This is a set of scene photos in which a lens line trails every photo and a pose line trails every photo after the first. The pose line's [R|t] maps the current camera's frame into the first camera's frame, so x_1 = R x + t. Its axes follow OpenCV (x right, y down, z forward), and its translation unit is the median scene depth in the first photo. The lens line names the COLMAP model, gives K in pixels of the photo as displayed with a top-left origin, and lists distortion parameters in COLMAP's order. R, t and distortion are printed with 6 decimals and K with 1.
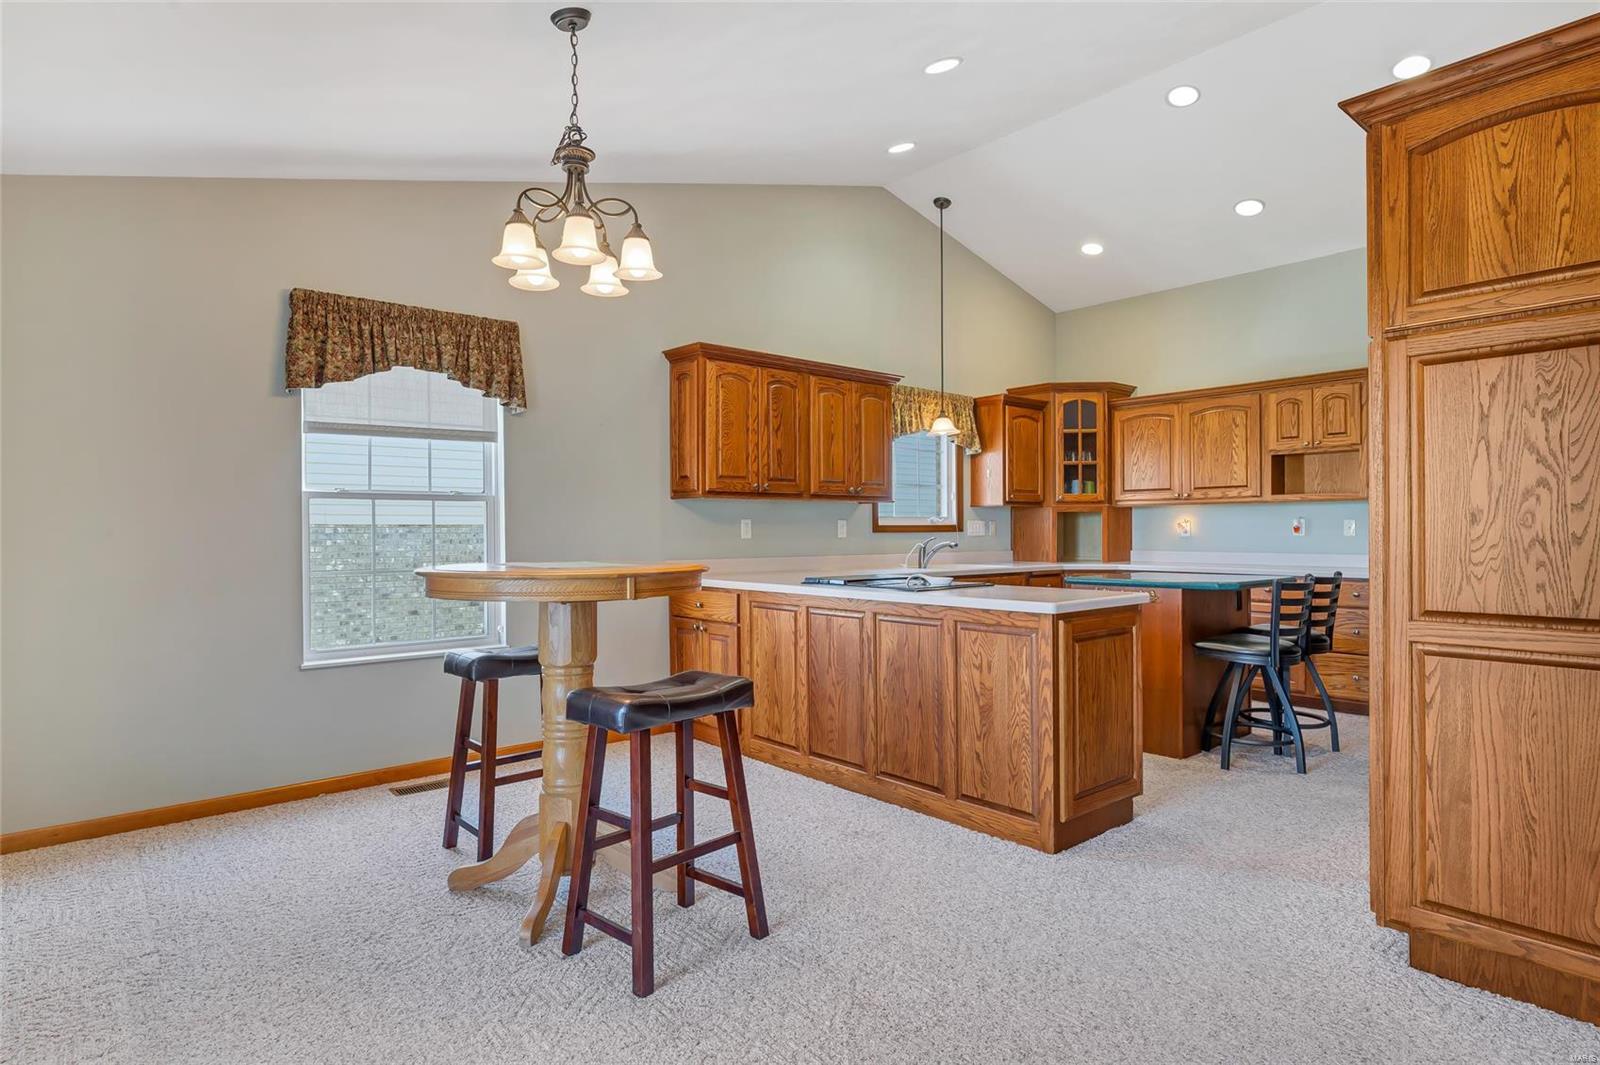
lens RADIAL K [[816.9, 0, 821.6], [0, 816.9, 532.9], [0, 0, 1]] dist [0.001677, 0.001035]
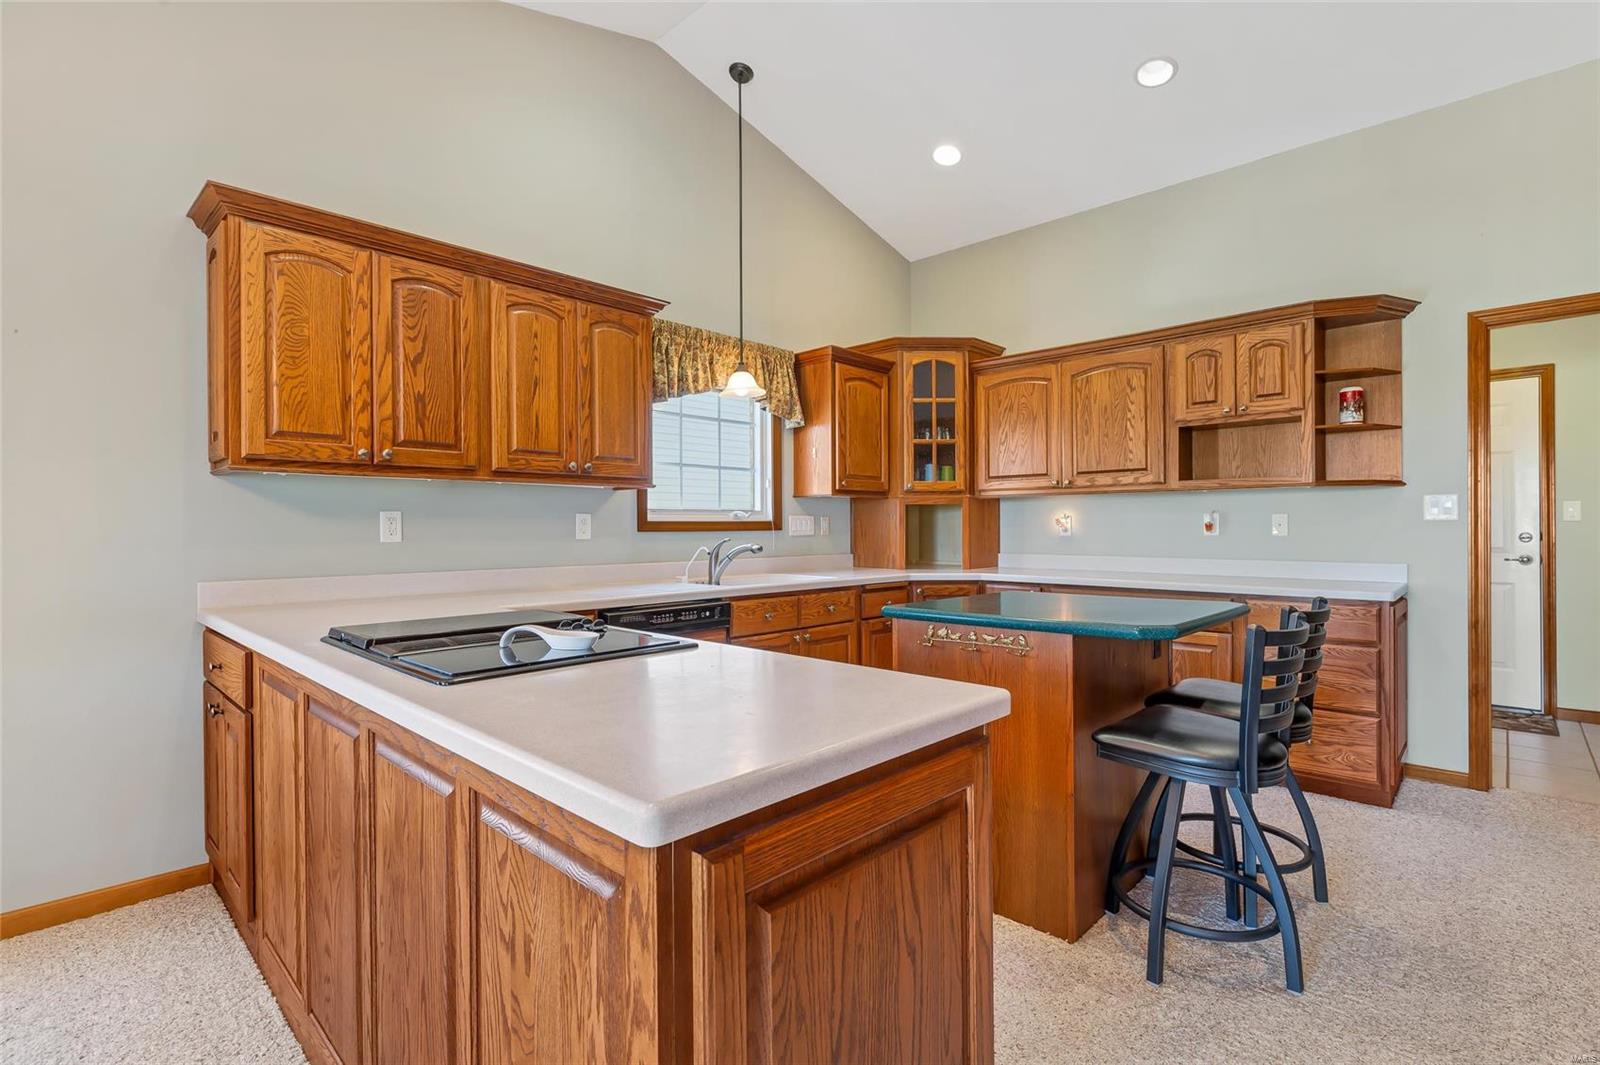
lens RADIAL K [[721.9, 0, 807.6], [0, 721.9, 527.9], [0, 0, 1]] dist [0.004346, 0.000775]
pose [[0.995953, -0.000471, 0.089870, 0.148026], [0.000696, 0.999997, -0.002465, -0.001902], [-0.089869, 0.002518, 0.995950, 0.359381]]
